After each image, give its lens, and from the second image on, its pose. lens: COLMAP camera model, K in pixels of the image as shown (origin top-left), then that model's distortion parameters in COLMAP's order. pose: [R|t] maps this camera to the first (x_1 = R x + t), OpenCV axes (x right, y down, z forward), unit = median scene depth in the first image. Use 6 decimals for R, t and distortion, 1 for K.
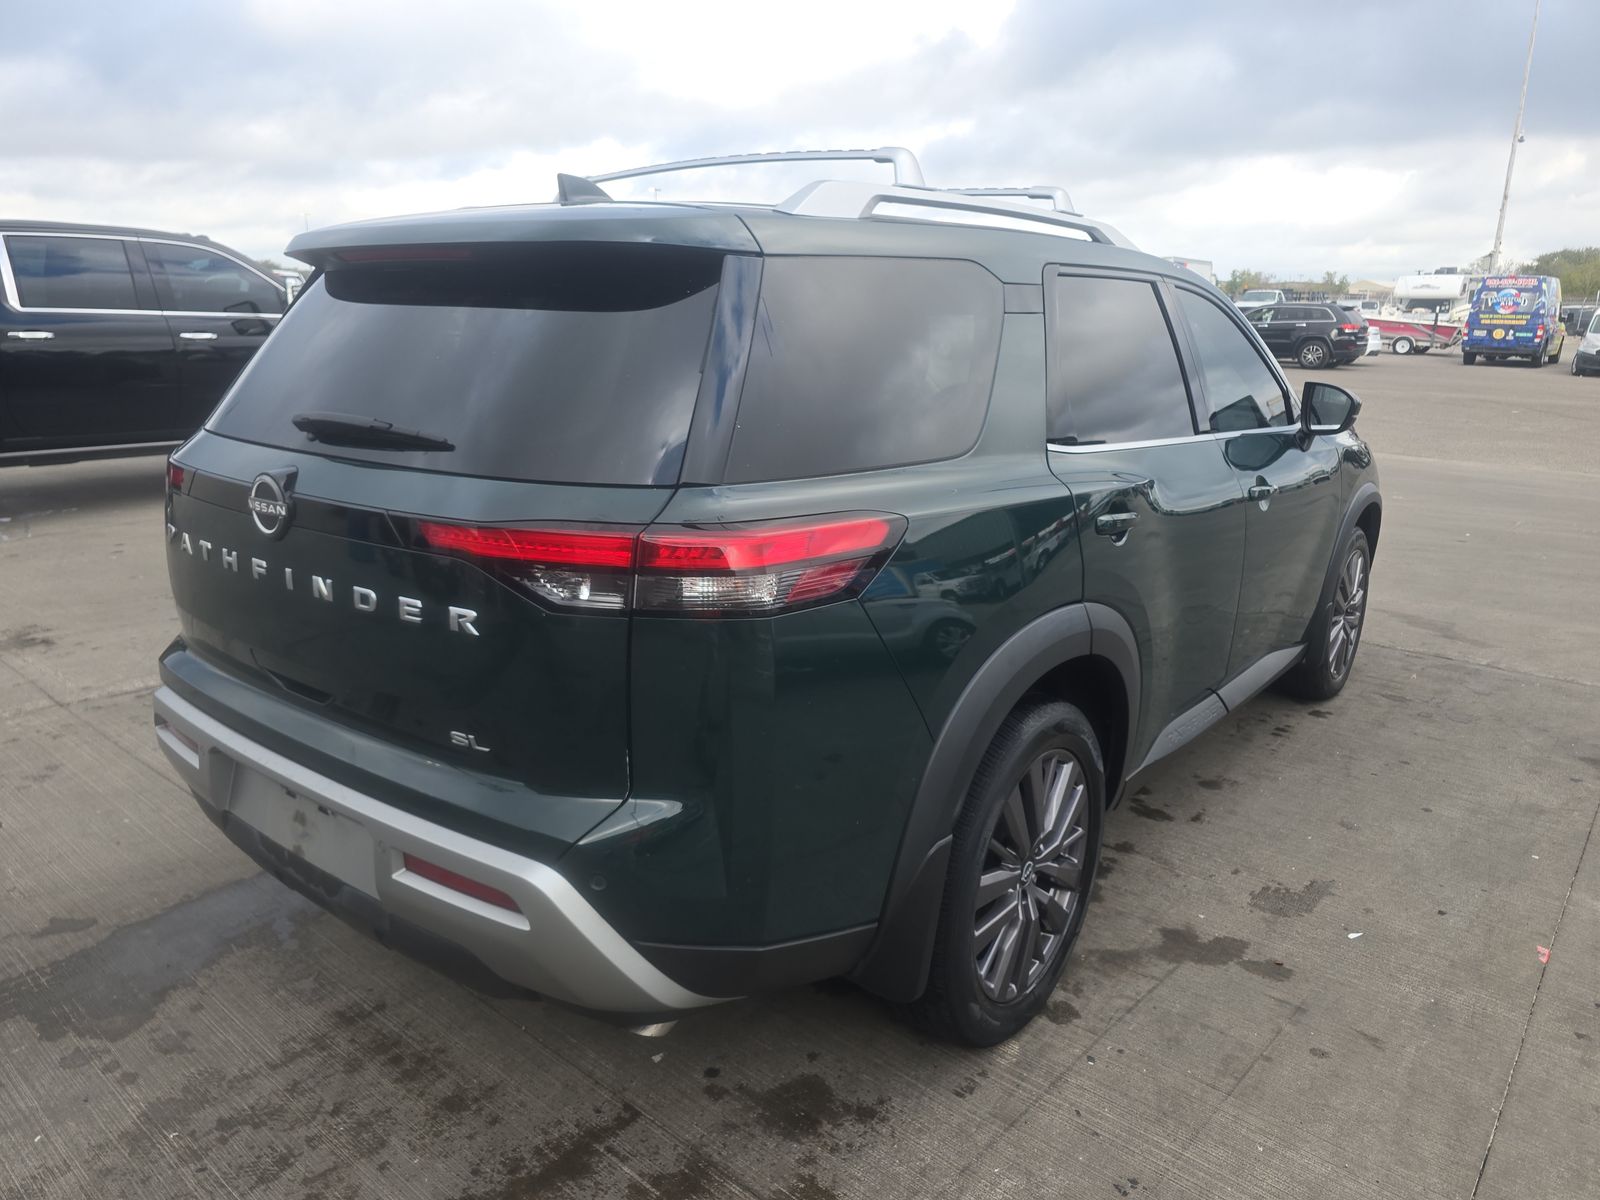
lens RADIAL K [[1081.4, 0, 800.2], [0, 1081.4, 580.7], [0, 0, 1]] dist [-0.001797, -0.006094]
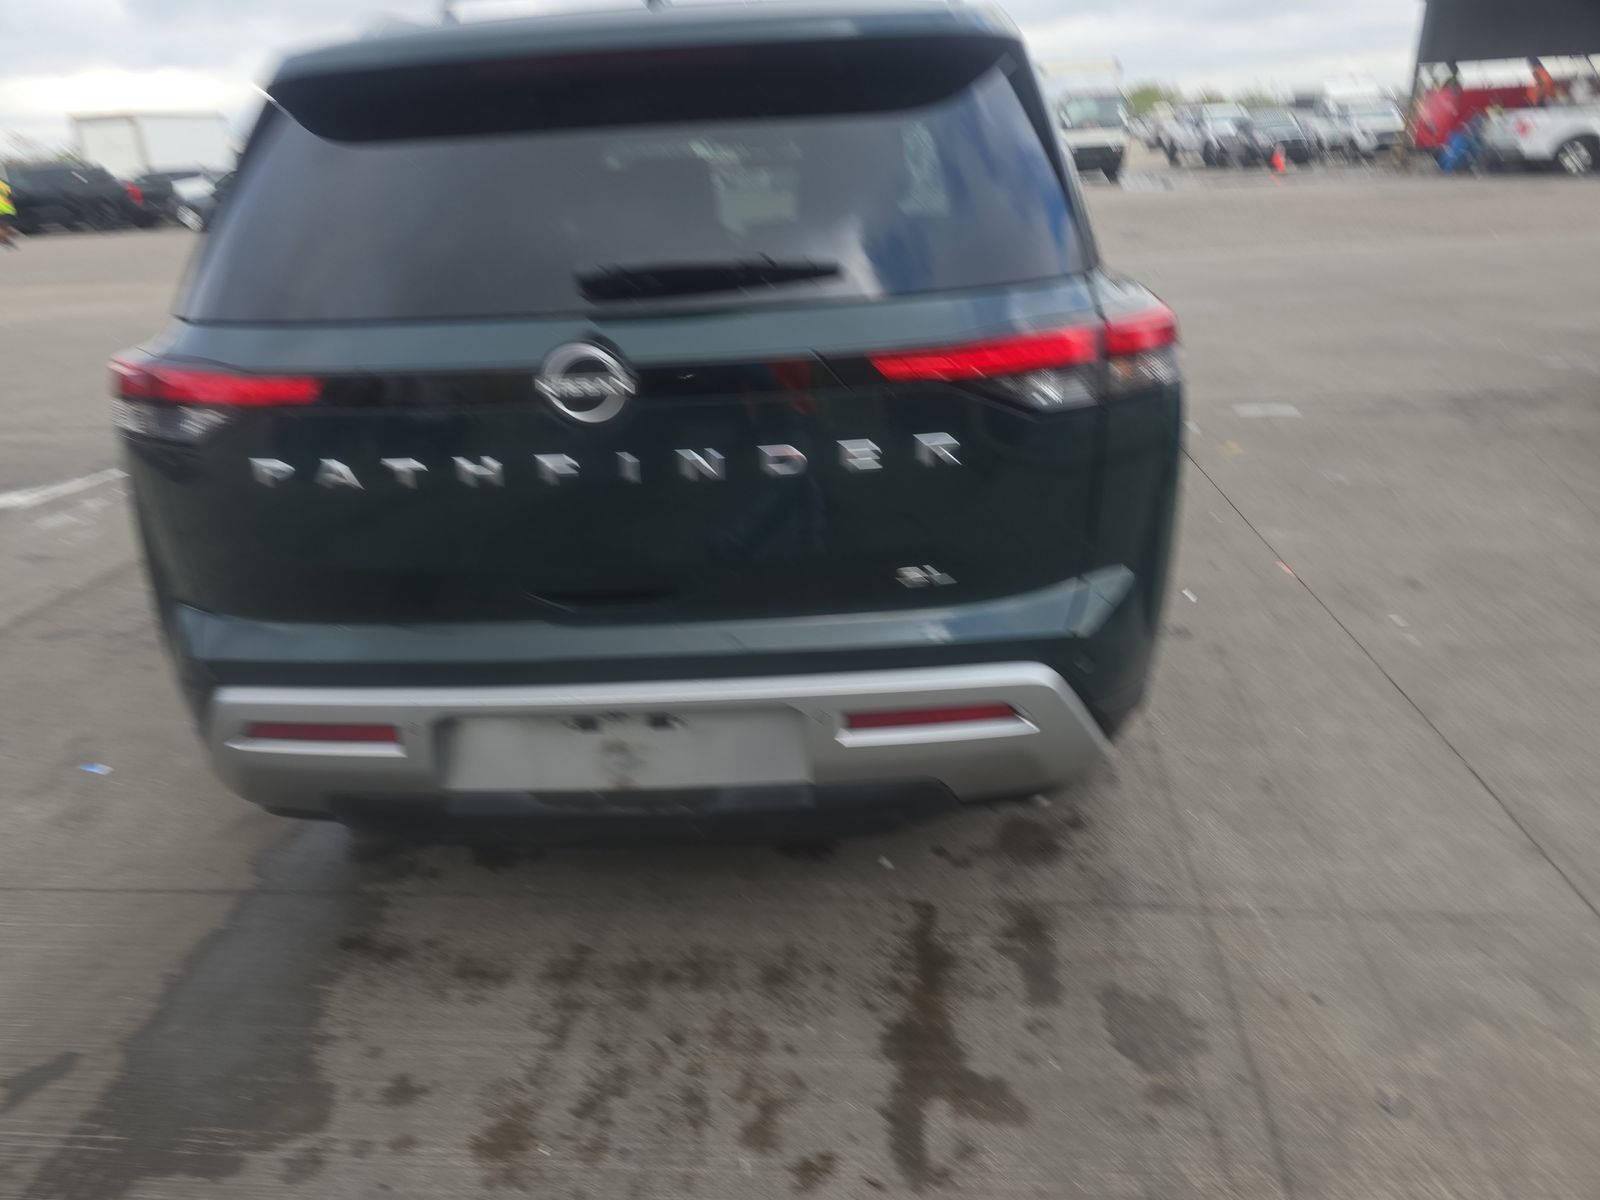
lens RADIAL K [[1090.7, 0, 804.7], [0, 1090.7, 575.7], [0, 0, 1]] dist [0.015246, -0.001586]
pose [[0.813829, -0.261730, 0.518825, -0.717703], [0.190757, 0.963676, 0.186921, -0.045321], [-0.548902, -0.053153, 0.834195, 0.179609]]
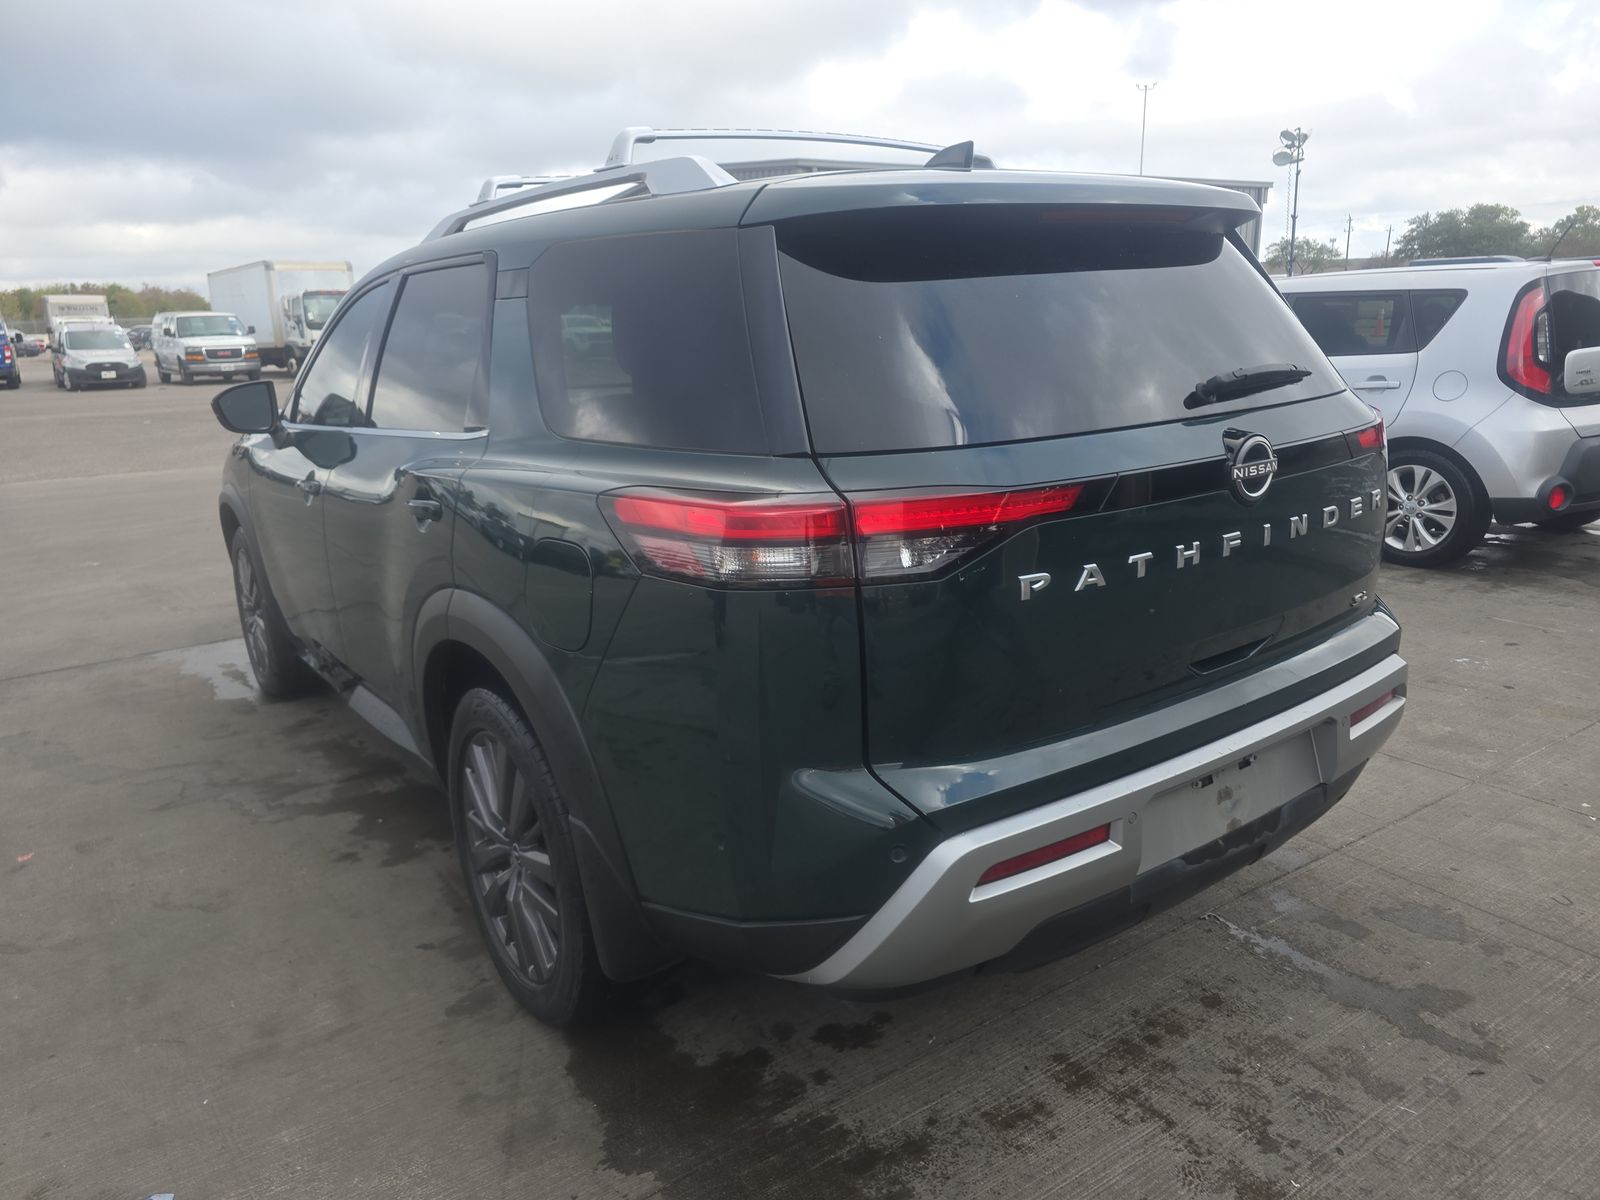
lens RADIAL K [[1129.6, 0, 728.1], [0, 1129.6, 601.5], [0, 0, 1]] dist [0.003472, 0.000886]
pose [[0.291527, -0.261007, 0.920265, -1.410131], [0.276177, 0.944050, 0.180264, -0.238868], [-0.915827, 0.201604, 0.347300, 0.969833]]
